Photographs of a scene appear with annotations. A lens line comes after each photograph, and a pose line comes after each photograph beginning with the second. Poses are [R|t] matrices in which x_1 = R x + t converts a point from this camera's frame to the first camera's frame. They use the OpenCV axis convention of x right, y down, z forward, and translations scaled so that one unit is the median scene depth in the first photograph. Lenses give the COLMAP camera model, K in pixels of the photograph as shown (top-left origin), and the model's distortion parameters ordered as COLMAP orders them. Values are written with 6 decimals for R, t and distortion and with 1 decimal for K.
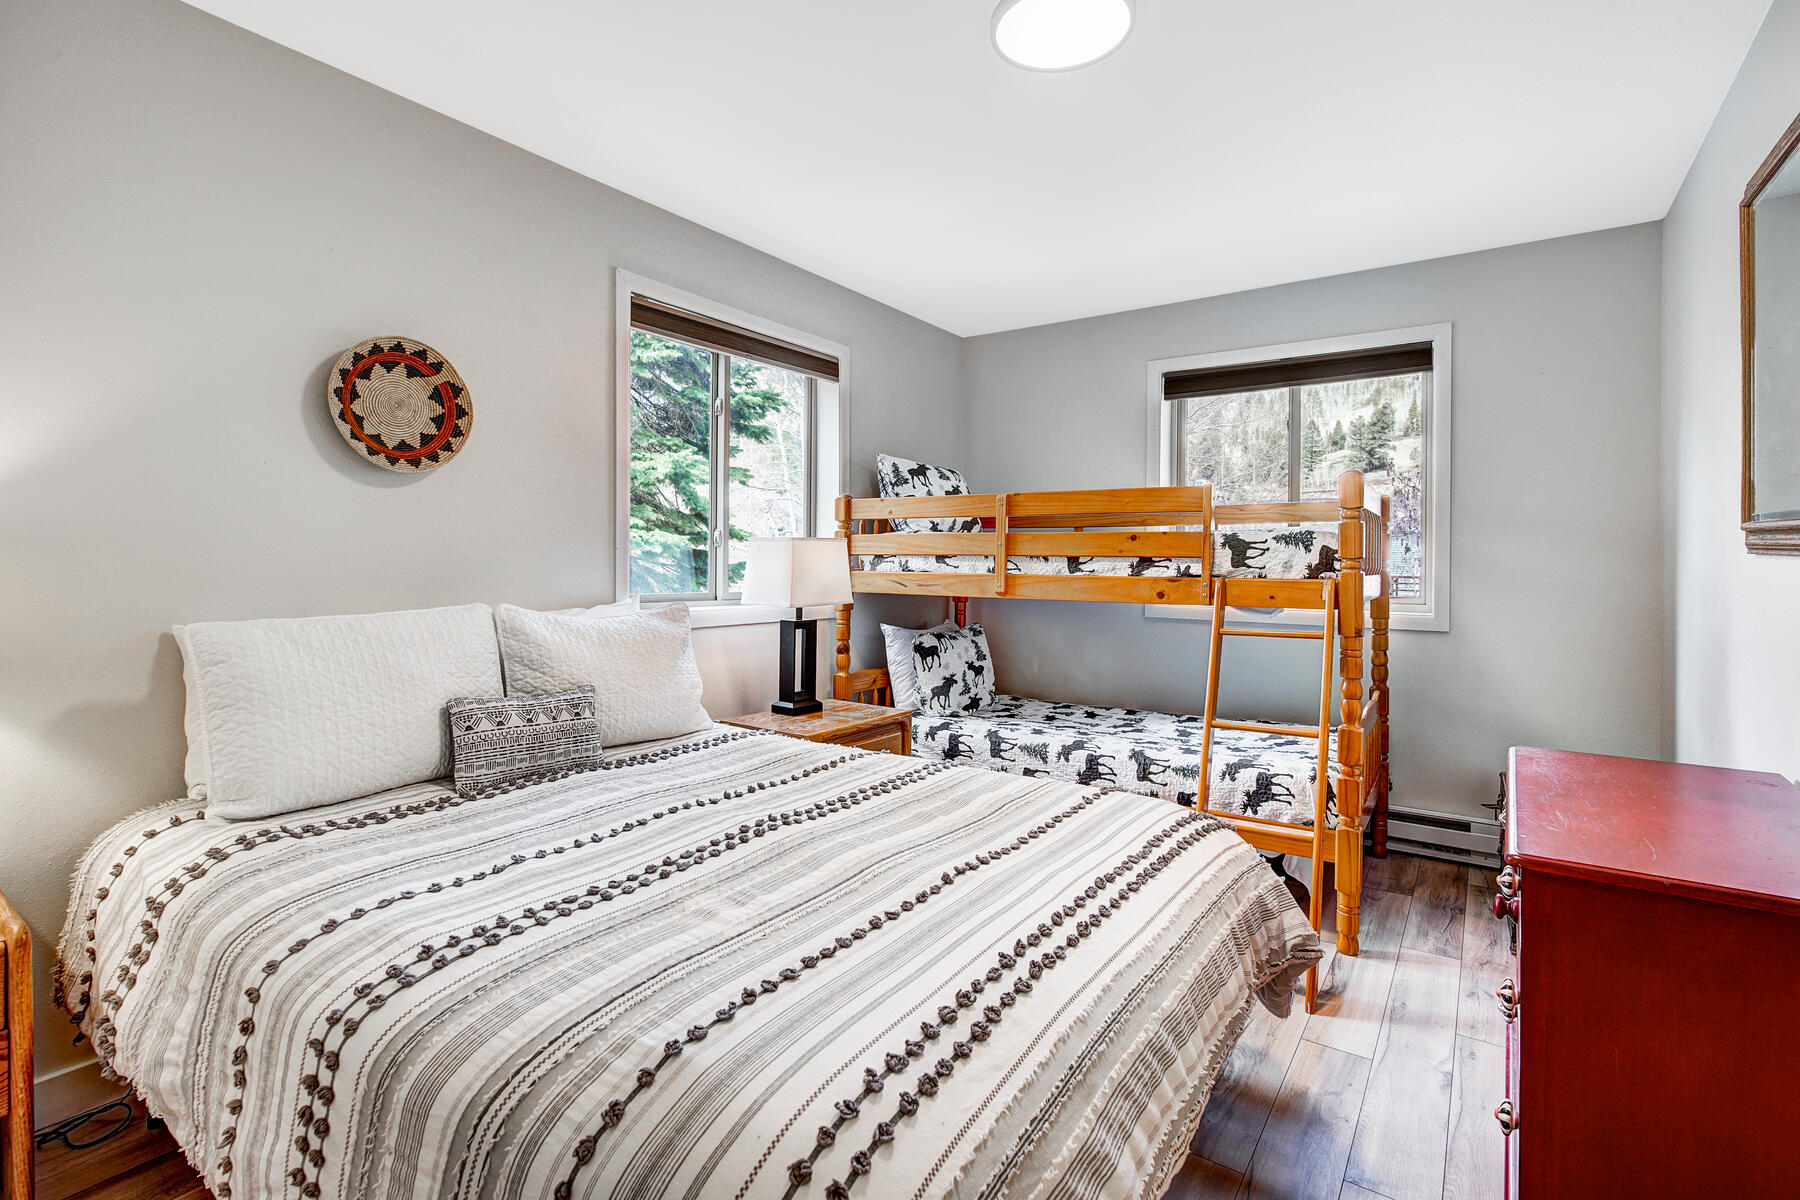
lens RADIAL K [[835.3, 0, 901.1], [0, 835.3, 583.7], [0, 0, 1]] dist [-0.001421, 0.000343]
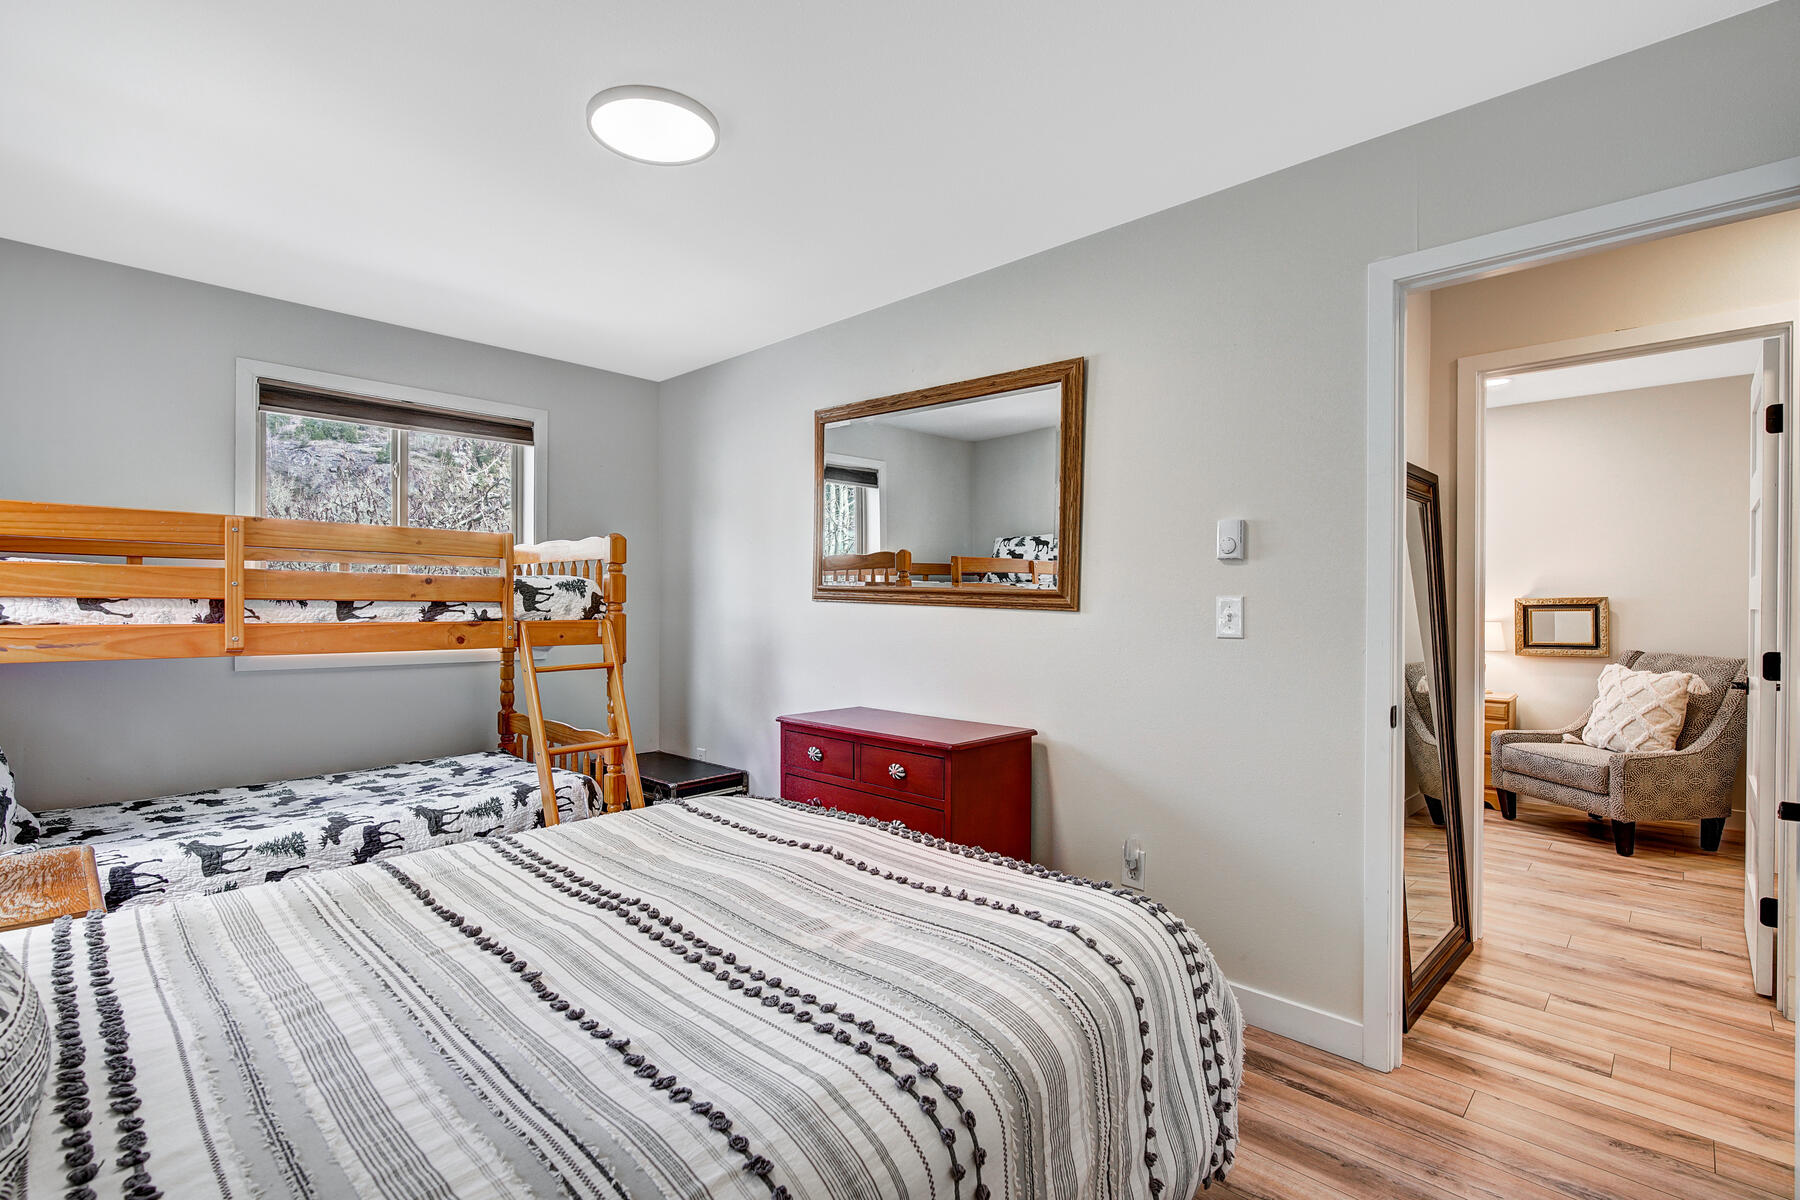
lens RADIAL K [[839.6, 0, 899.4], [0, 839.6, 605.6], [0, 0, 1]] dist [-0.001939, -0.000237]
pose [[0.145518, -0.013612, 0.989262, -0.563934], [0.016823, 0.999795, 0.011282, -0.027799], [-0.989213, 0.015001, 0.145717, 0.319892]]
